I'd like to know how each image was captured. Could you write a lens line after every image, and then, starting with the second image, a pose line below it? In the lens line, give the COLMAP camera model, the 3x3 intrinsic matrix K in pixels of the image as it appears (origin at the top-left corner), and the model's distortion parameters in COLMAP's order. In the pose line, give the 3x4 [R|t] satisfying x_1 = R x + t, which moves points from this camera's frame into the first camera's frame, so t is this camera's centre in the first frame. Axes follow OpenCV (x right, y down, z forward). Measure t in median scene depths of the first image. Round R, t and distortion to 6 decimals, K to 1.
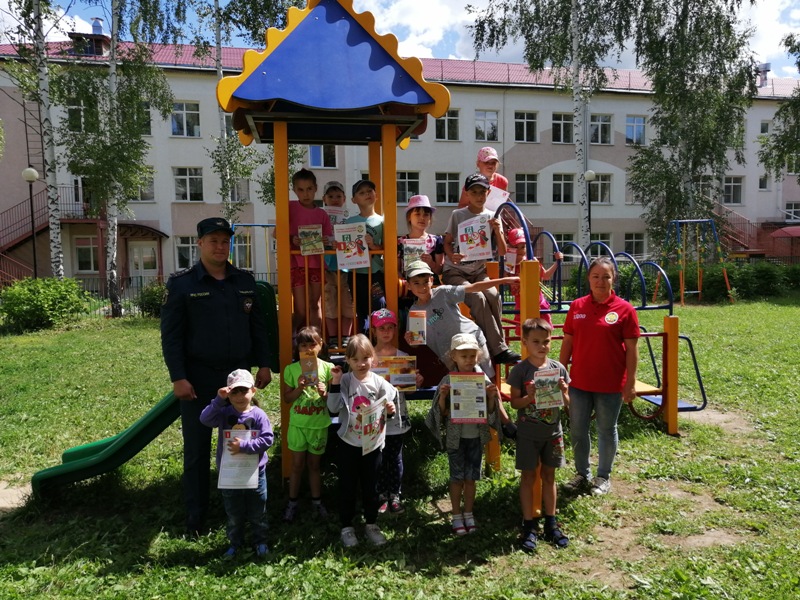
lens RADIAL K [[627.0, 0, 399.5], [0, 627.0, 298.3], [0, 0, 1]] dist [-0.030042, 0.055962]
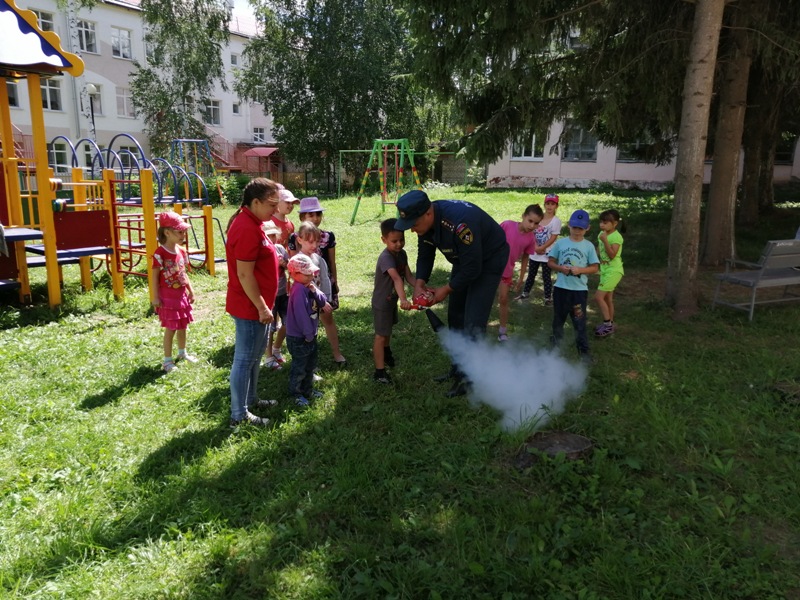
lens RADIAL K [[627.0, 0, 399.5], [0, 627.0, 298.3], [0, 0, 1]] dist [-0.030042, 0.055962]
pose [[0.712261, -0.114388, 0.692532, -0.068849], [0.019419, 0.989465, 0.143461, 0.007826], [-0.701646, -0.088733, 0.706979, -0.100349]]
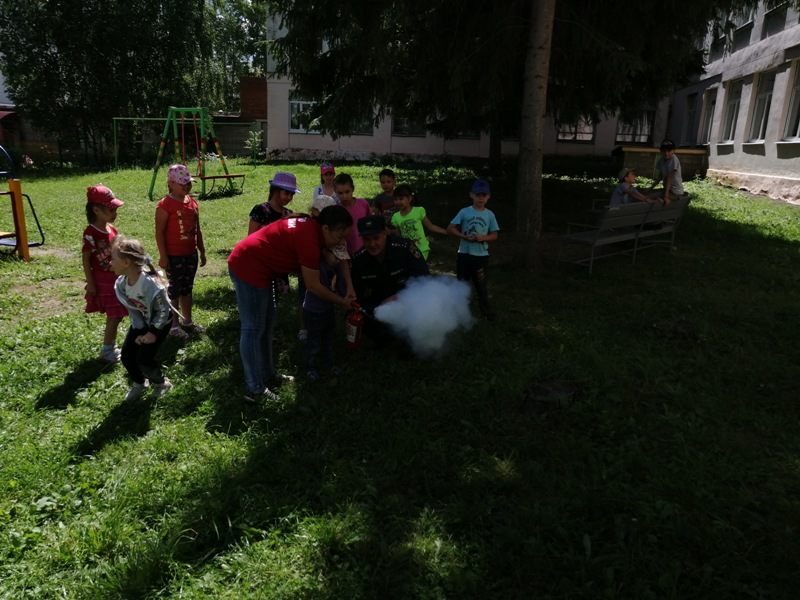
lens RADIAL K [[627.0, 0, 399.5], [0, 627.0, 298.3], [0, 0, 1]] dist [-0.030042, 0.055962]
pose [[0.406474, -0.186607, 0.894403, -0.094036], [0.024850, 0.980817, 0.193342, 0.007139], [-0.913325, -0.056362, 0.403313, -0.067006]]
